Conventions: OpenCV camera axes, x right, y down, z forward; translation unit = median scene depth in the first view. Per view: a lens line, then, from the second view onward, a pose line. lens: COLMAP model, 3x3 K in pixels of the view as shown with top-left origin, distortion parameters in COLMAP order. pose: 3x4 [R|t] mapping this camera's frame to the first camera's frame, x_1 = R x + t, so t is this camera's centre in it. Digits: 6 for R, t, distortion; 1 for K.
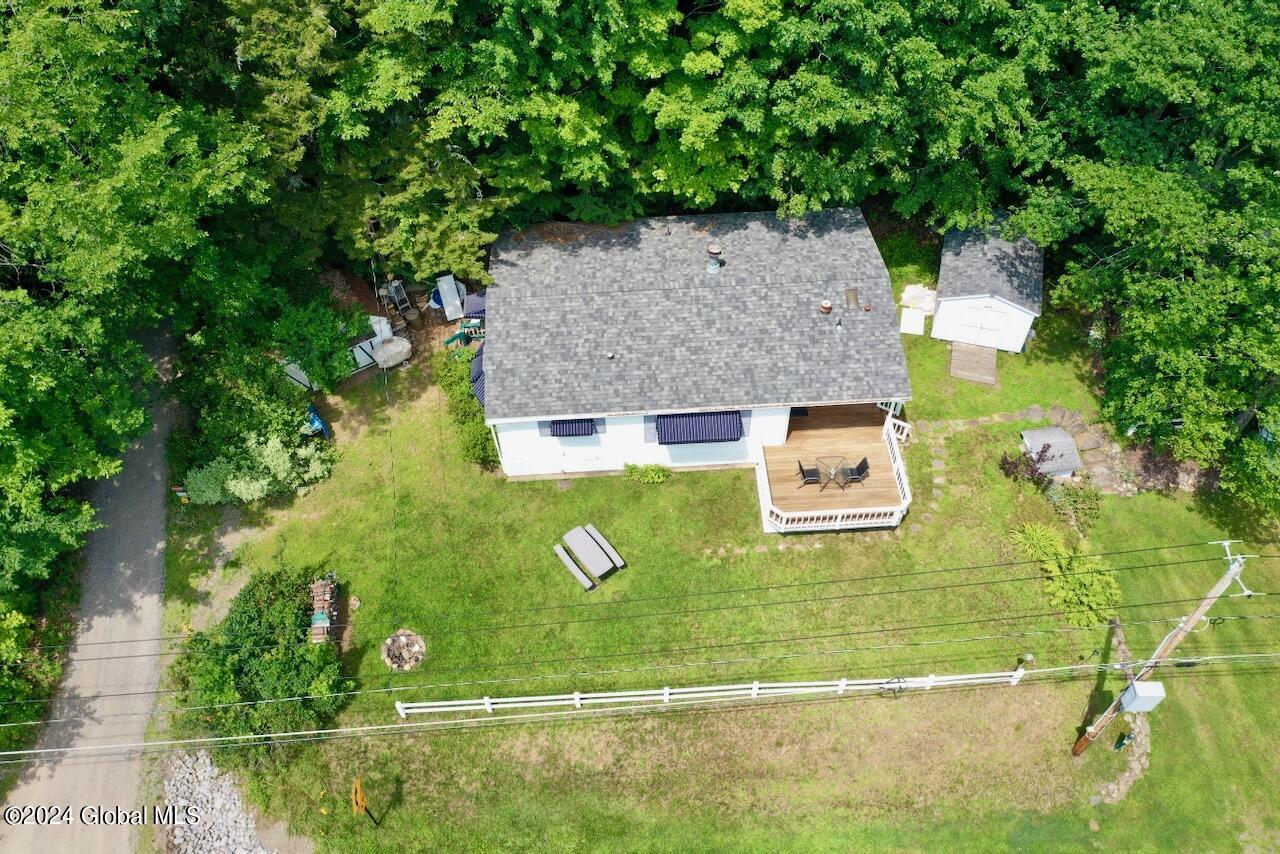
lens RADIAL K [[1004.7, 0, 640.0], [0, 1004.7, 427.0], [0, 0, 1]] dist [0.007344, 0.000413]
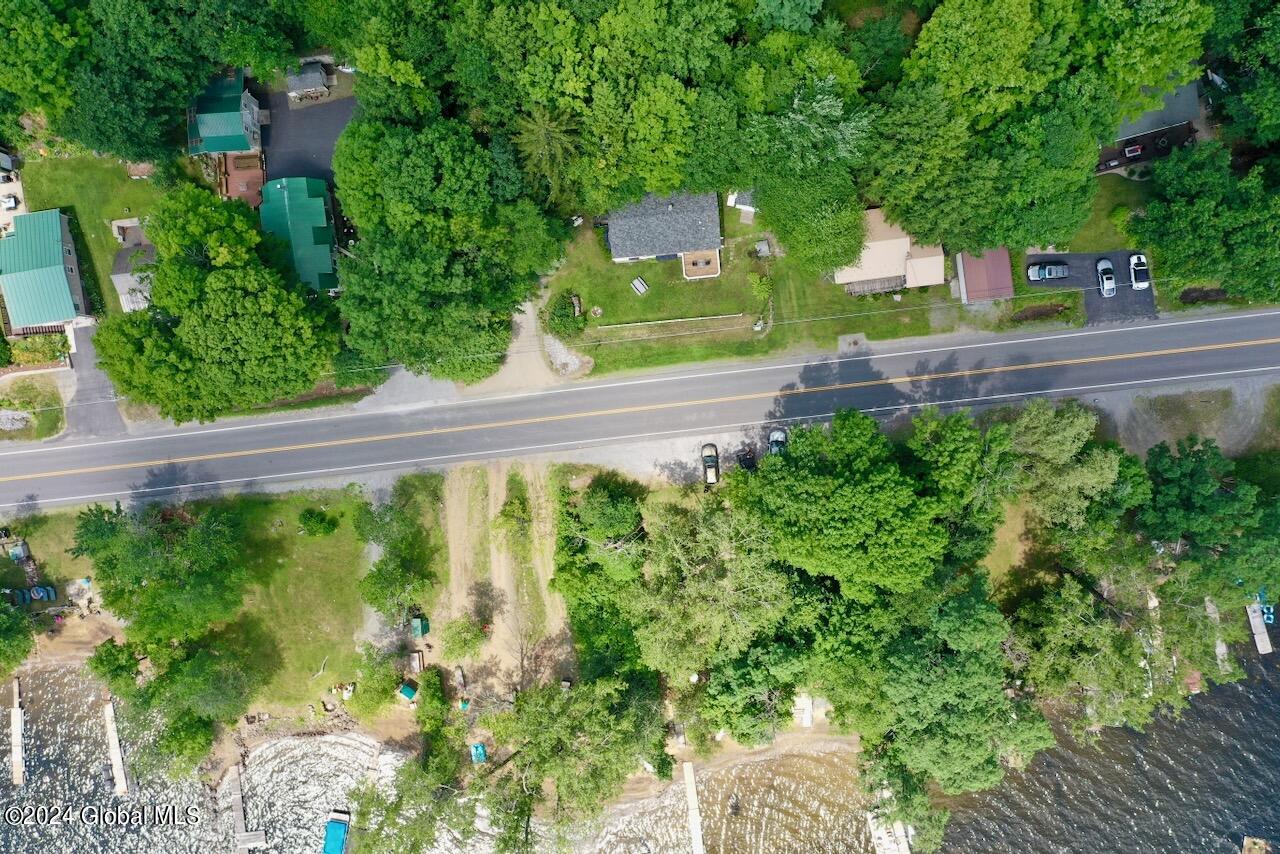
lens RADIAL K [[1004.7, 0, 640.0], [0, 1004.7, 427.0], [0, 0, 1]] dist [0.007344, 0.000413]
pose [[0.999147, -0.040938, -0.005445, -0.049482], [0.035198, 0.775152, 0.630794, -1.937169], [-0.021603, -0.630447, 0.775931, -2.421887]]
